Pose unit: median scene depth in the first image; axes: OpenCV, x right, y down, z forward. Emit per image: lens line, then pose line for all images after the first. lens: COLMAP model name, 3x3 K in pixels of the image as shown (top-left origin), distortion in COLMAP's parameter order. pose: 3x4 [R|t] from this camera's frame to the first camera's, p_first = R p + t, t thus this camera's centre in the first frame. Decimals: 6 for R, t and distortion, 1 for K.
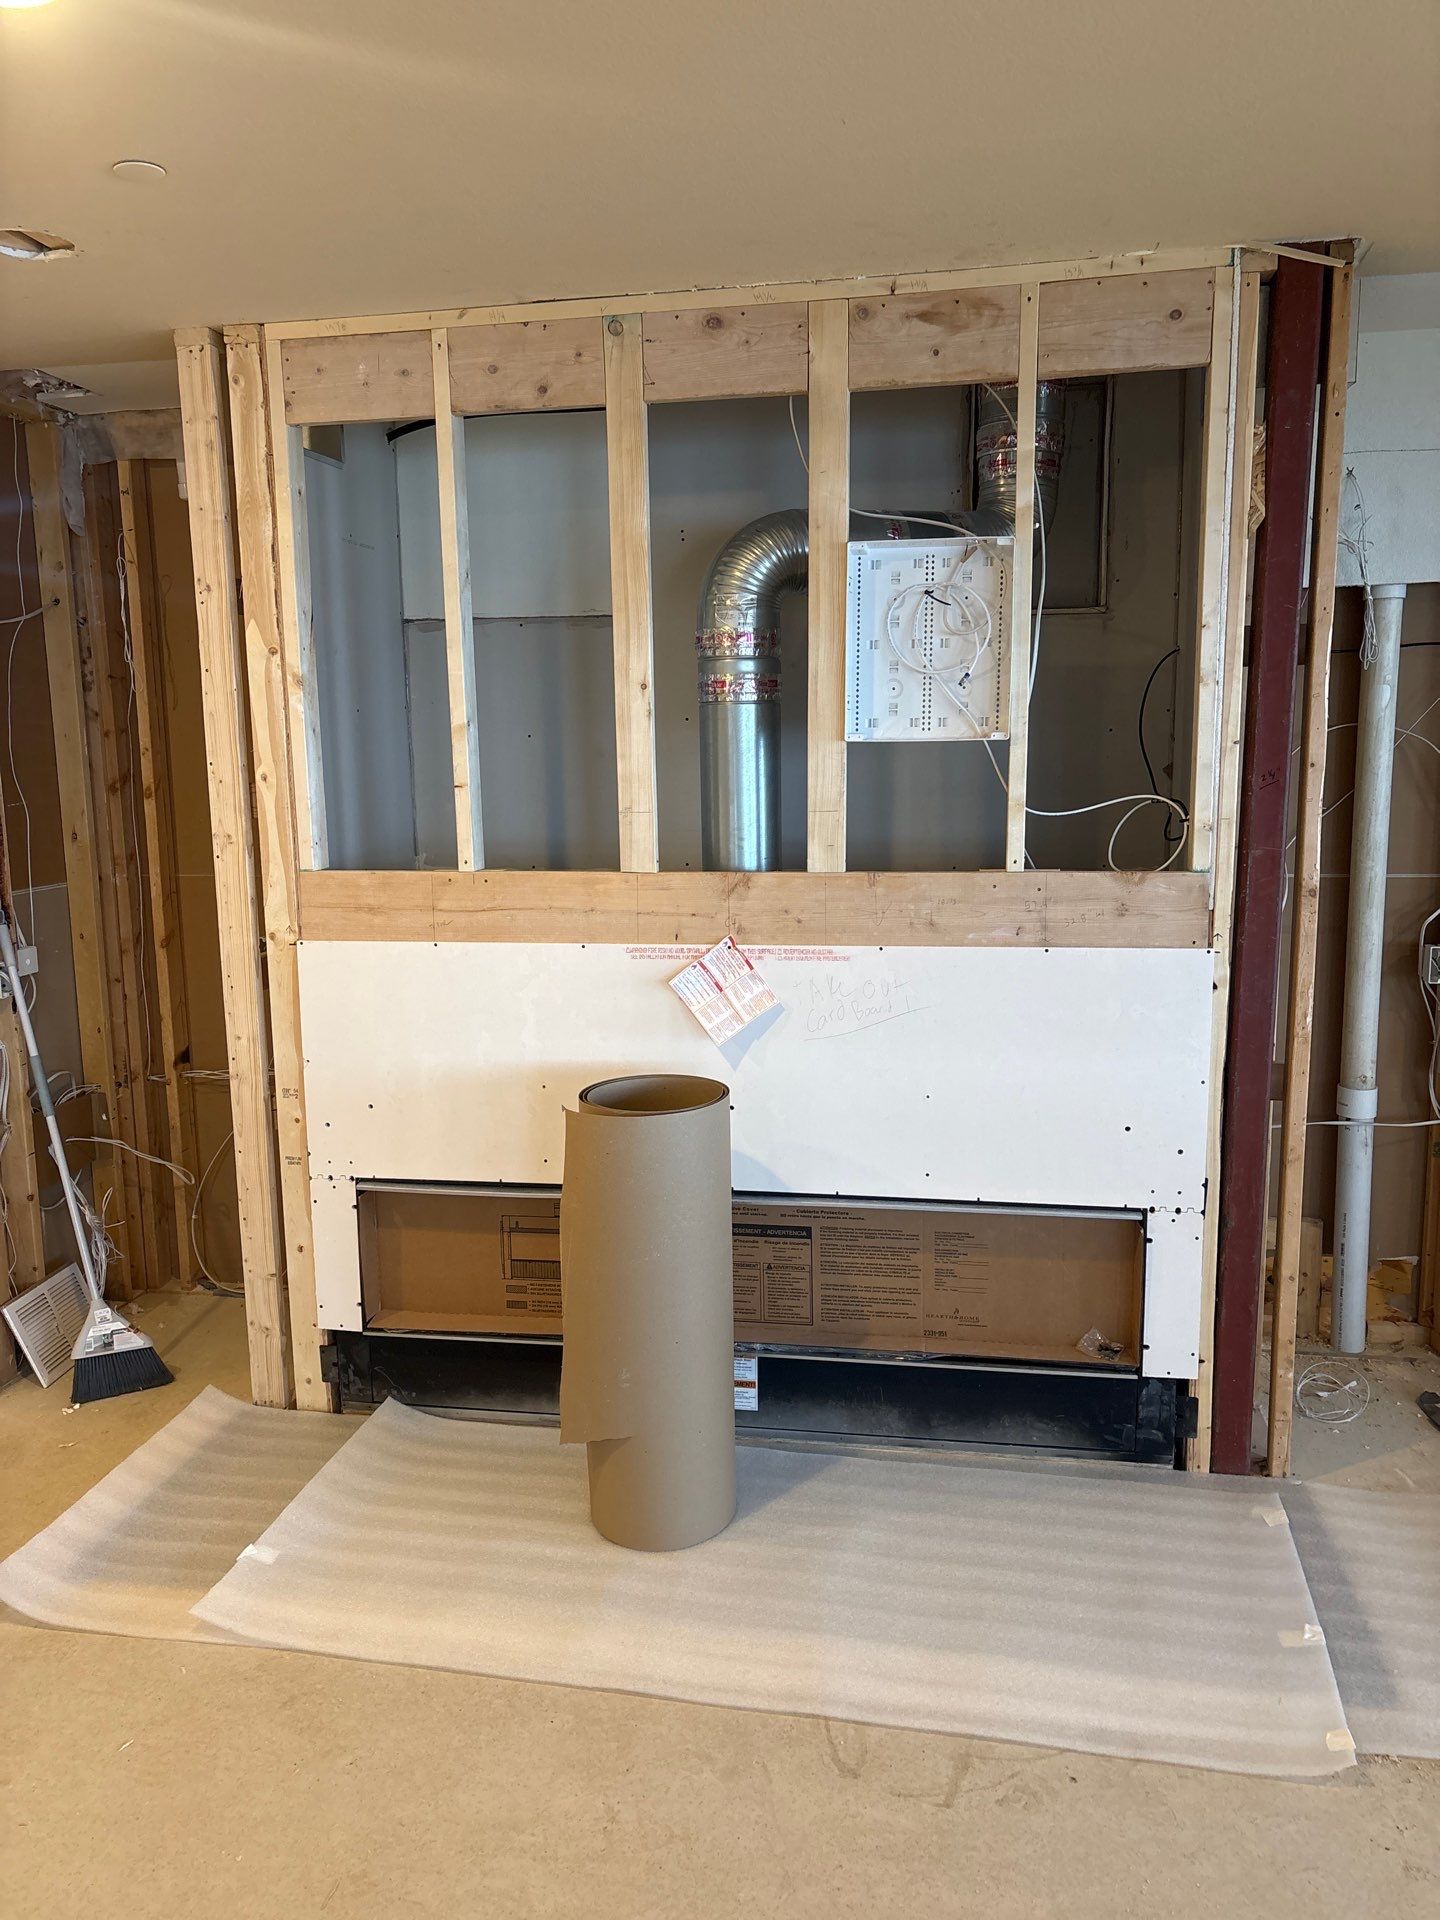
lens RADIAL K [[1445.7, 0, 725.3], [0, 1445.7, 966.0], [0, 0, 1]] dist [0.013843, 0.003501]
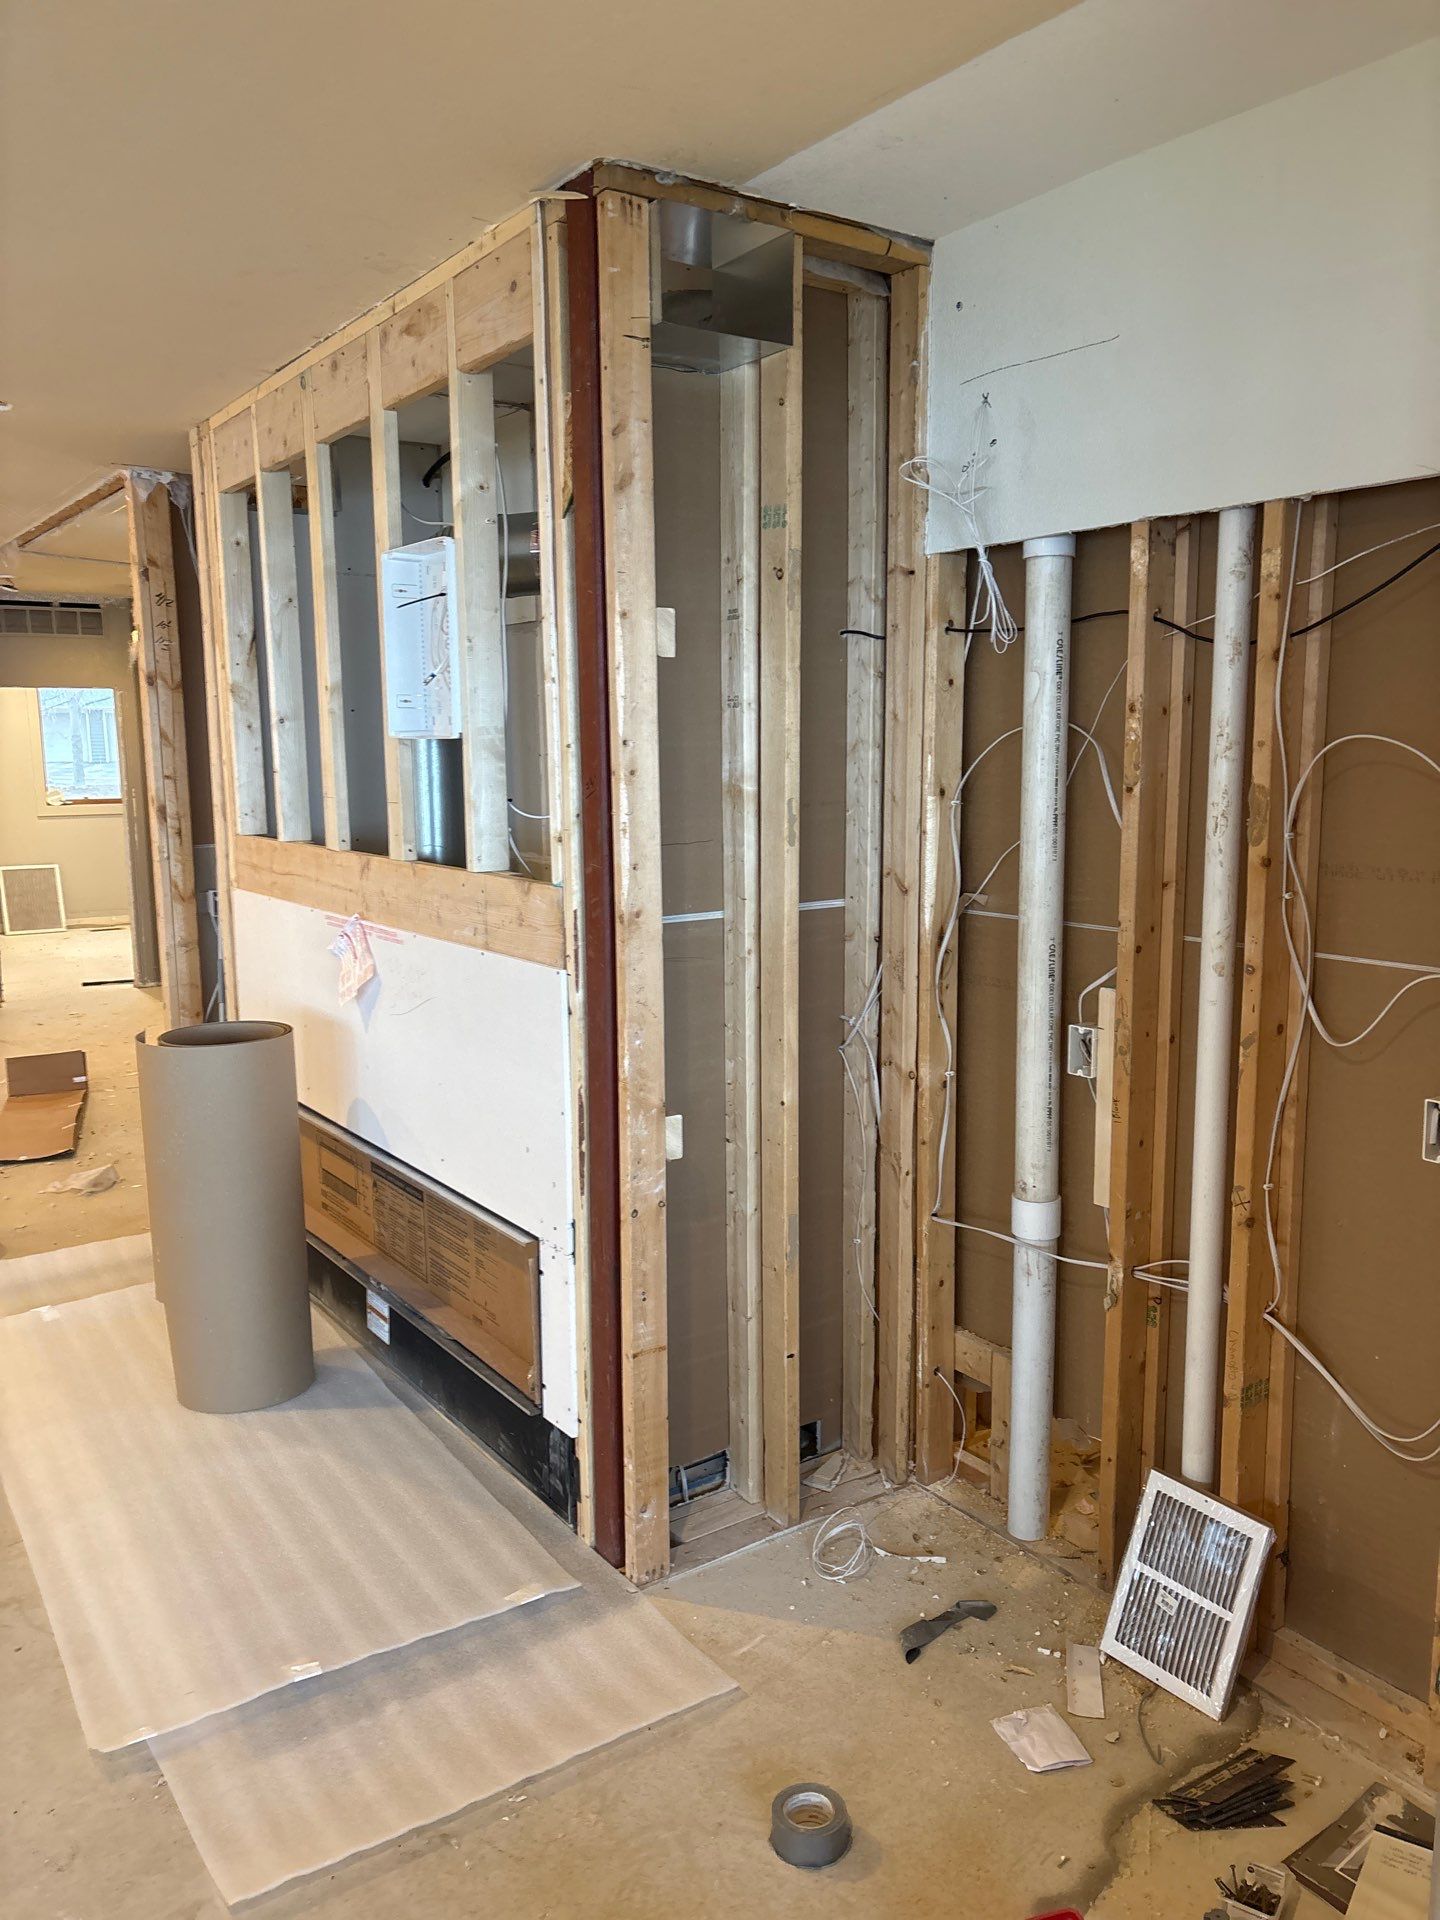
lens RADIAL K [[1445.7, 0, 725.6], [0, 1445.7, 959.0], [0, 0, 1]] dist [0.013843, 0.003501]
pose [[0.717560, 0.116210, -0.686734, 1.018381], [-0.112393, 0.992380, 0.050495, -0.074729], [0.687369, 0.040951, 0.725153, 0.400112]]
